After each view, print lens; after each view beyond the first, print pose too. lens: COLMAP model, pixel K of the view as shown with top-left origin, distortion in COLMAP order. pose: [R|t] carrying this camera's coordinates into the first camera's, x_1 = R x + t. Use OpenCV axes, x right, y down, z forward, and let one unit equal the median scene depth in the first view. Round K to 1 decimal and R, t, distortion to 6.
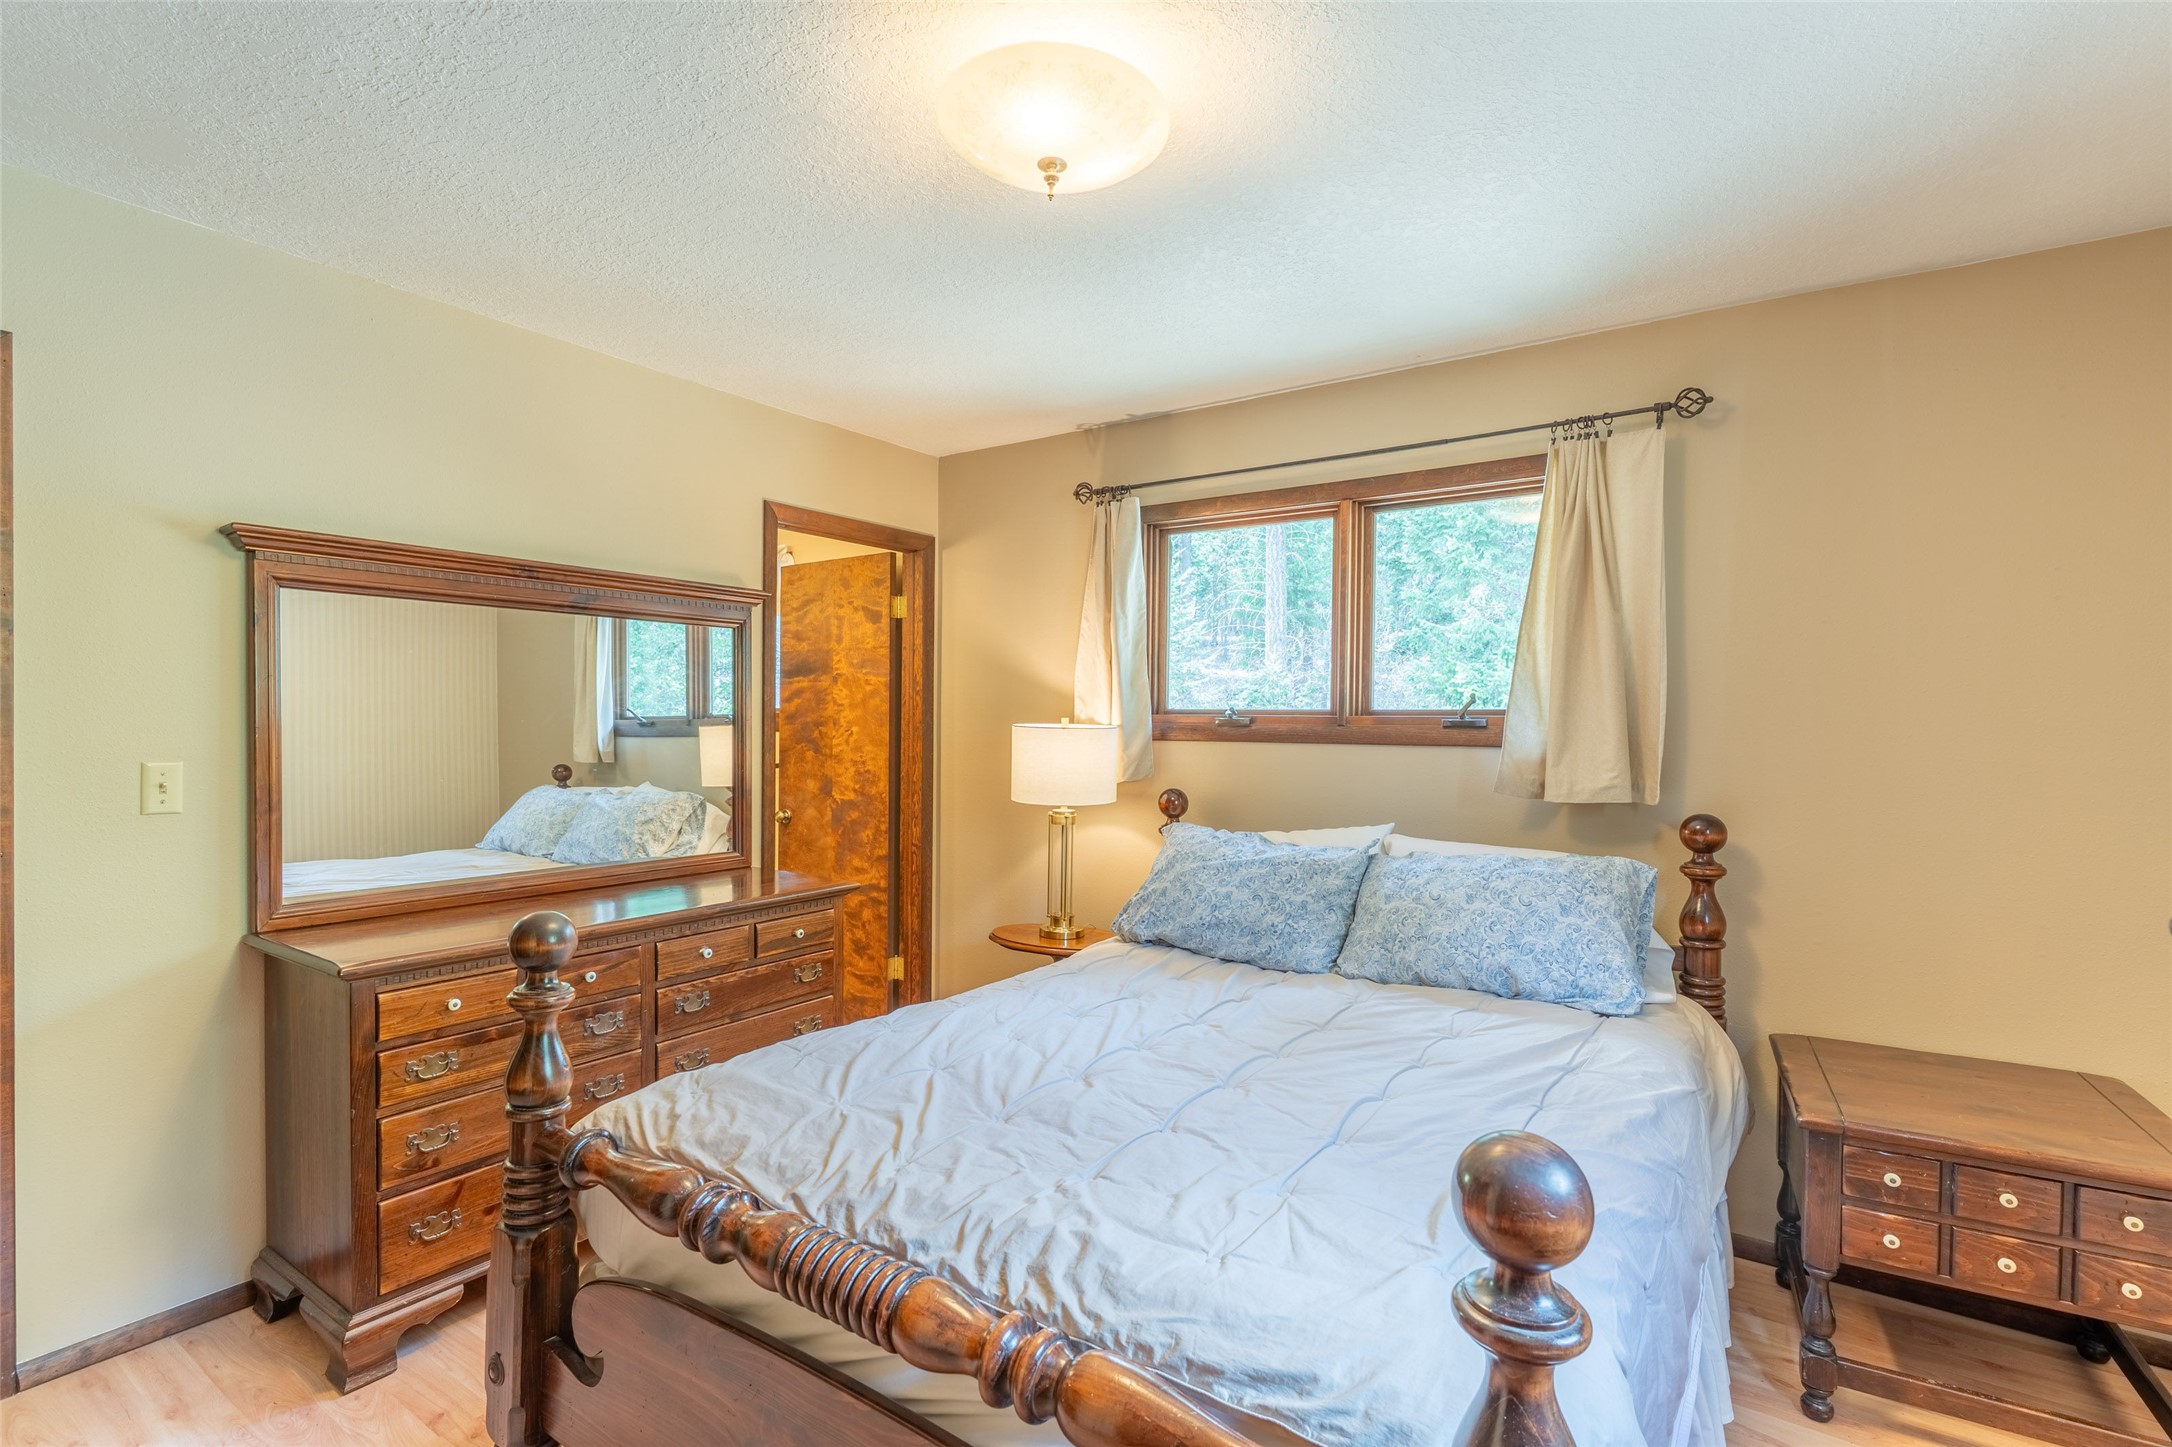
lens RADIAL K [[1025.3, 0, 1071.0], [0, 1025.3, 735.3], [0, 0, 1]] dist [-0.001821, 0.001539]
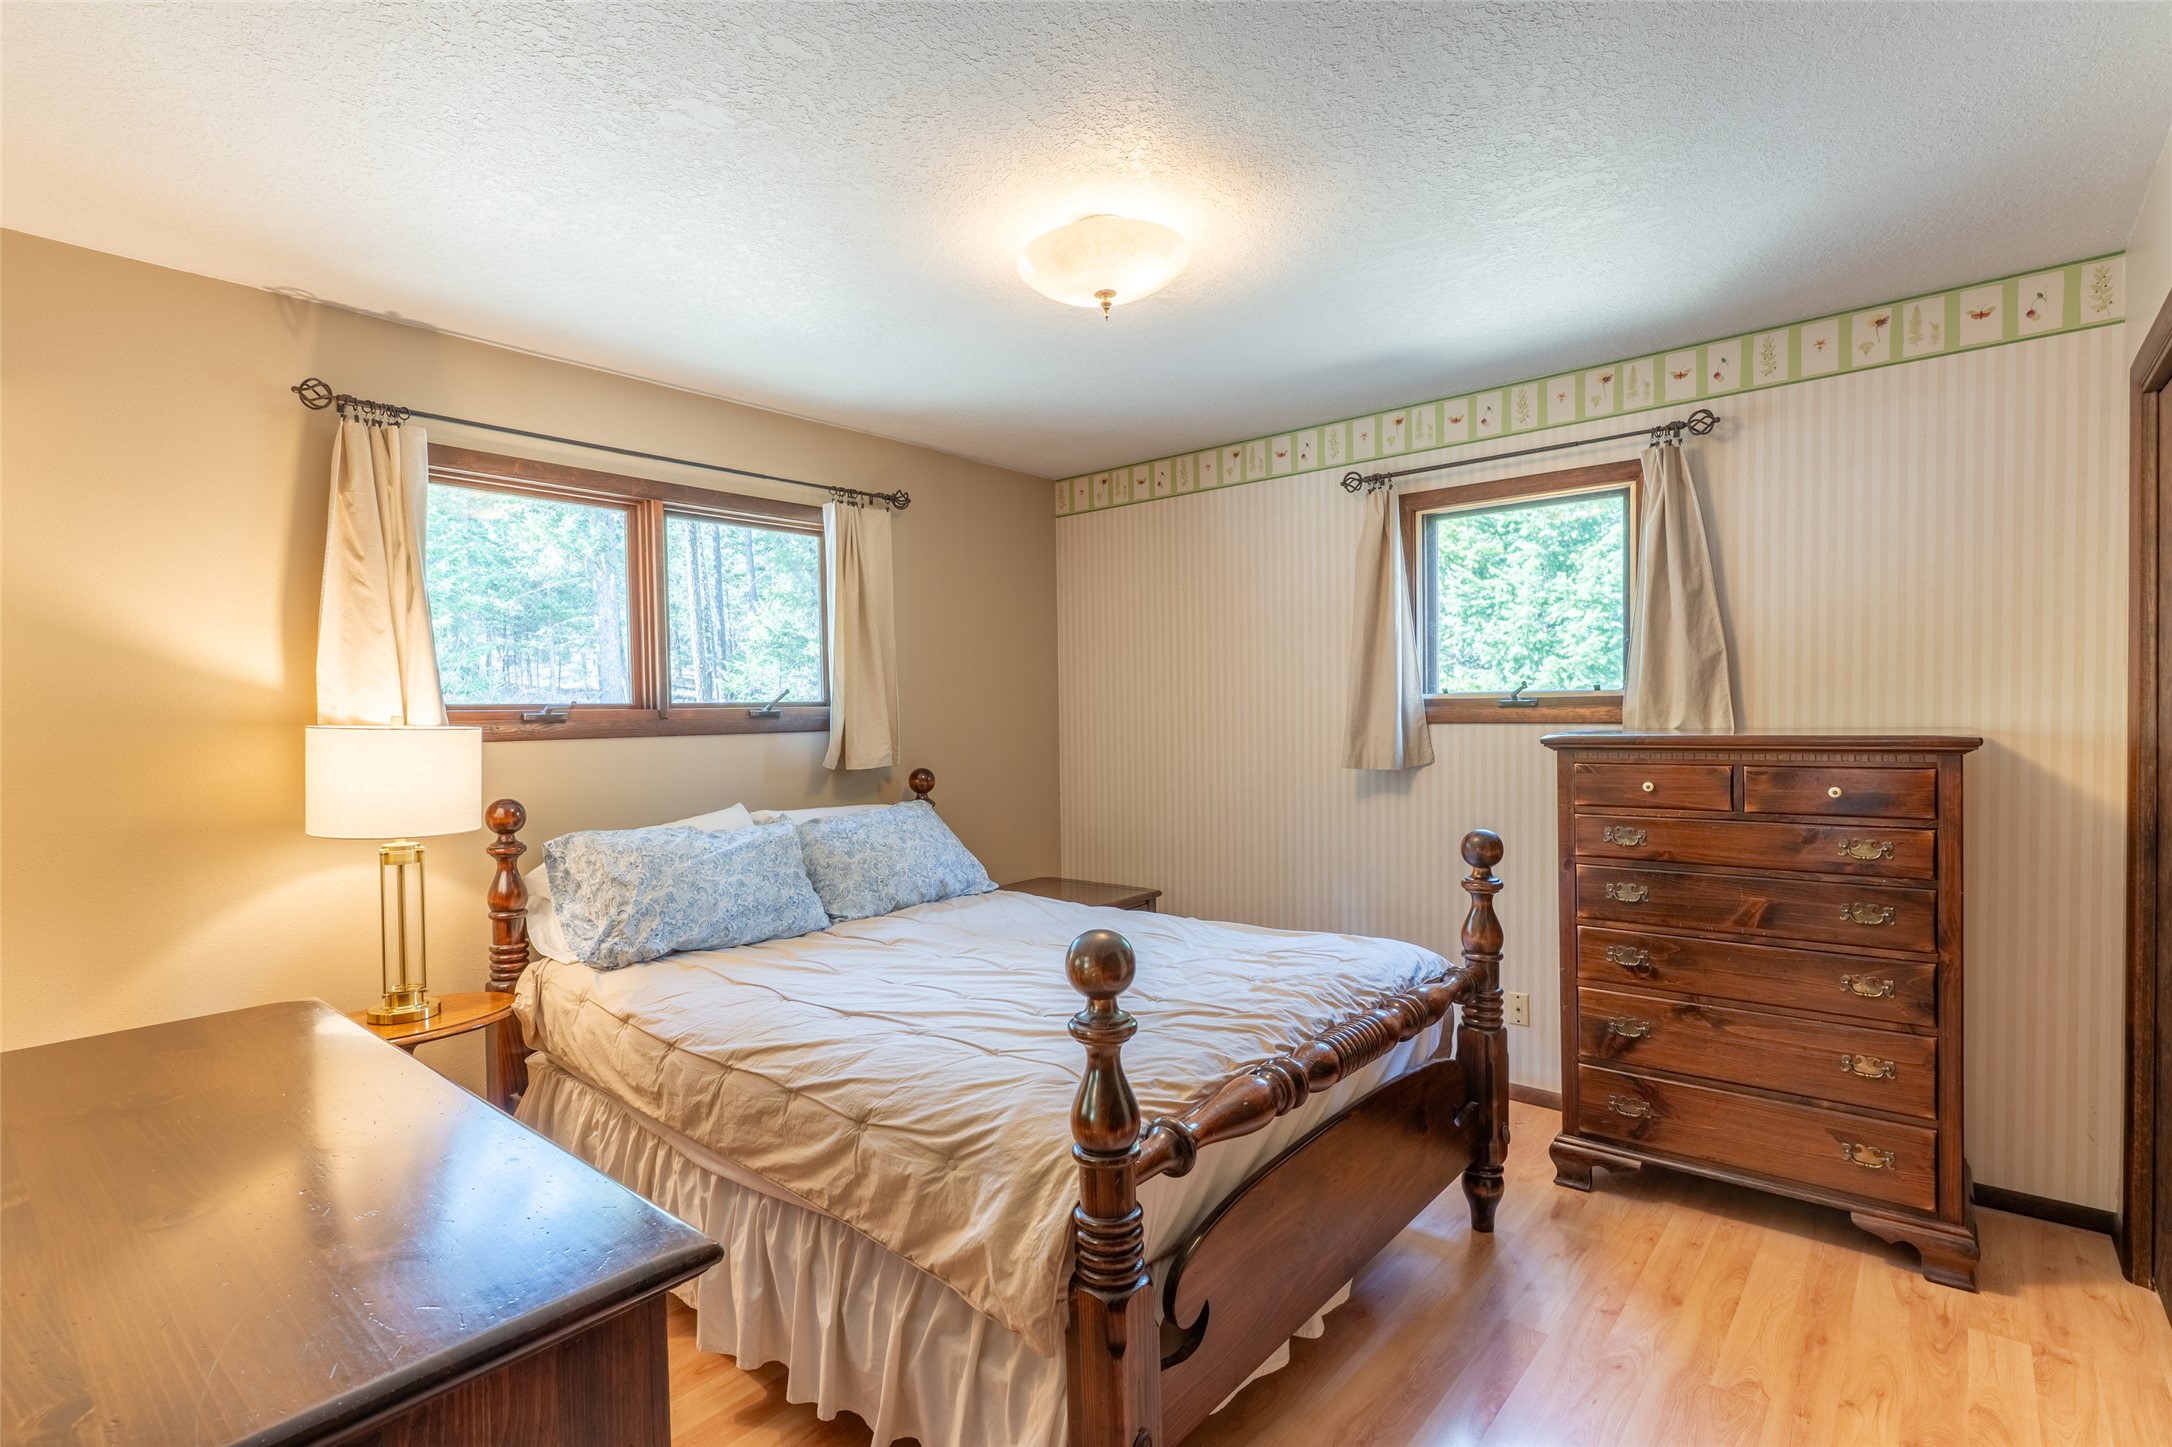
lens RADIAL K [[1029.7, 0, 1076.9], [0, 1029.7, 727.8], [0, 0, 1]] dist [0.002396, 0.000700]
pose [[0.100687, -0.027619, 0.994535, -0.734782], [0.030892, 0.999219, 0.024622, -0.012734], [-0.994438, 0.028245, 0.101461, 0.487208]]
